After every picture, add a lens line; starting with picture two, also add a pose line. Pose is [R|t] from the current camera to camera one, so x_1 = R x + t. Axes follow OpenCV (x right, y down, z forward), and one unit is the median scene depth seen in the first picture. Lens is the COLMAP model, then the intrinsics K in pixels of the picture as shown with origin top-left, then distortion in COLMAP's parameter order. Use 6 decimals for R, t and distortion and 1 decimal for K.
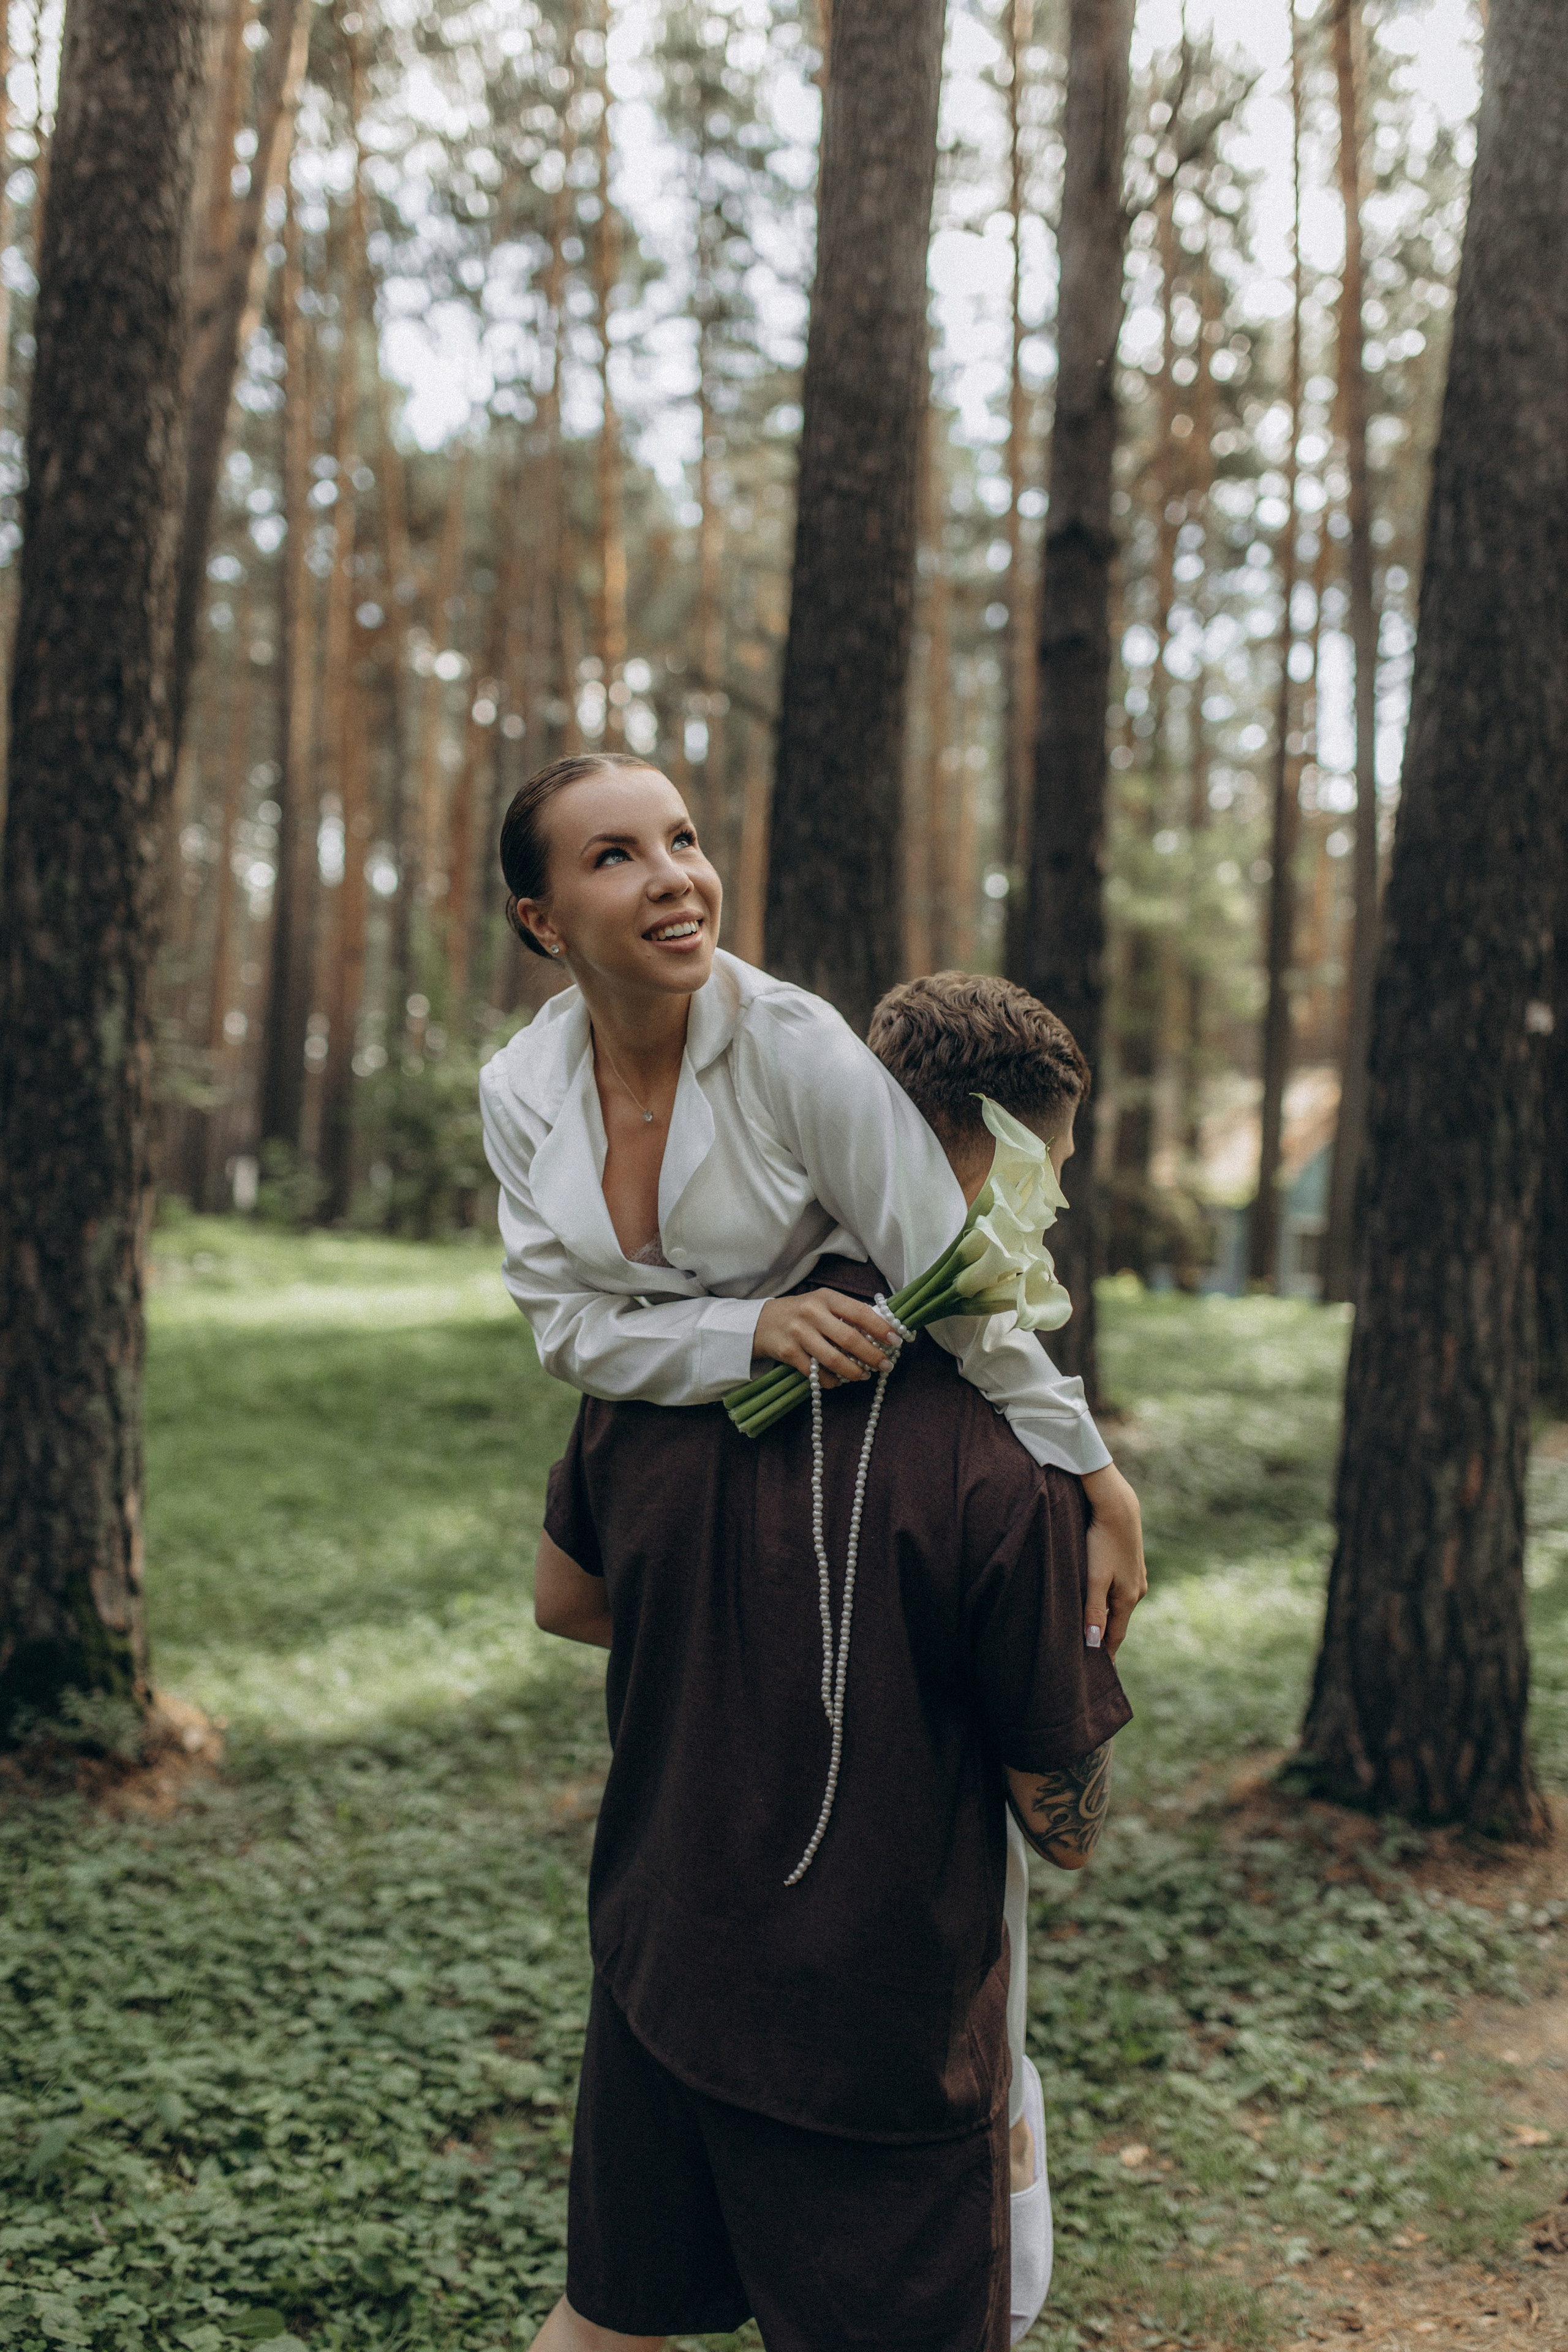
lens RADIAL K [[2268.0, 0, 796.6], [0, 2268.0, 1174.4], [0, 0, 1]] dist [0.037544, 0.000000]
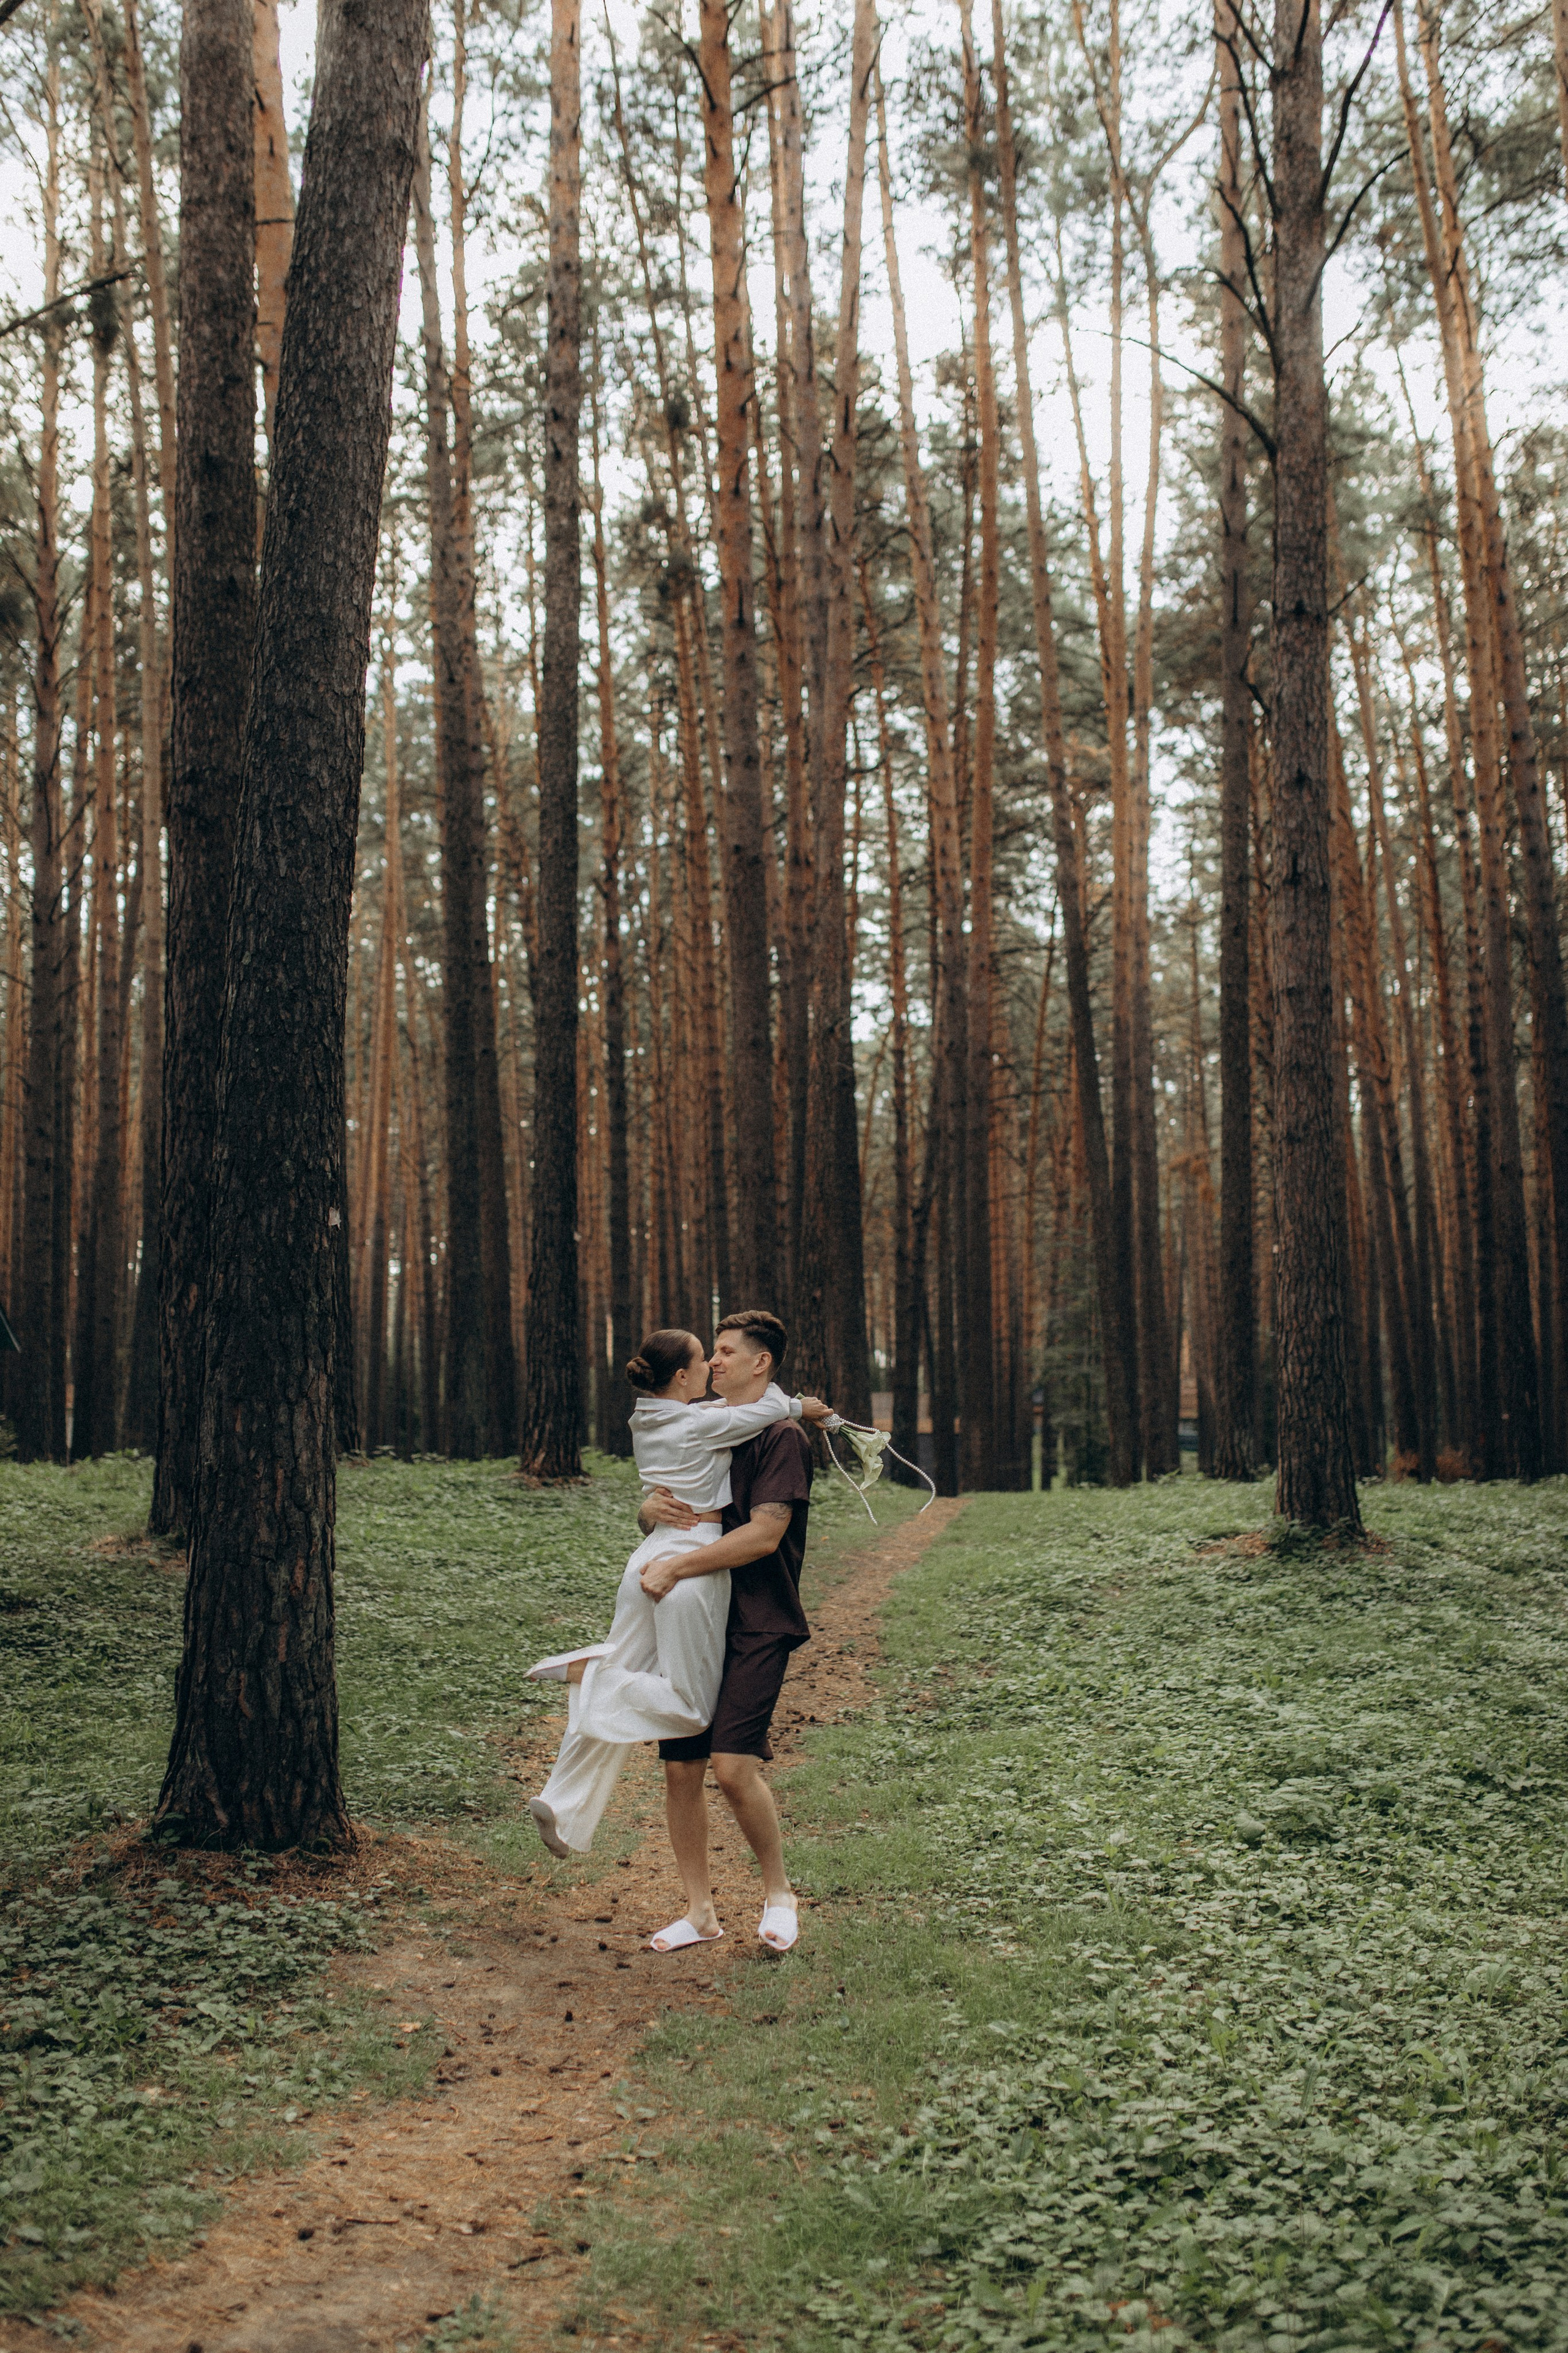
lens RADIAL K [[2268.8, 0, 798.6], [0, 2268.8, 1164.4], [0, 0, 1]] dist [0.037544, 0.000000]
pose [[0.816453, 0.010329, 0.577320, -0.219980], [0.027382, 0.998023, -0.056580, -0.018303], [-0.576763, 0.062003, 0.814555, -0.232377]]
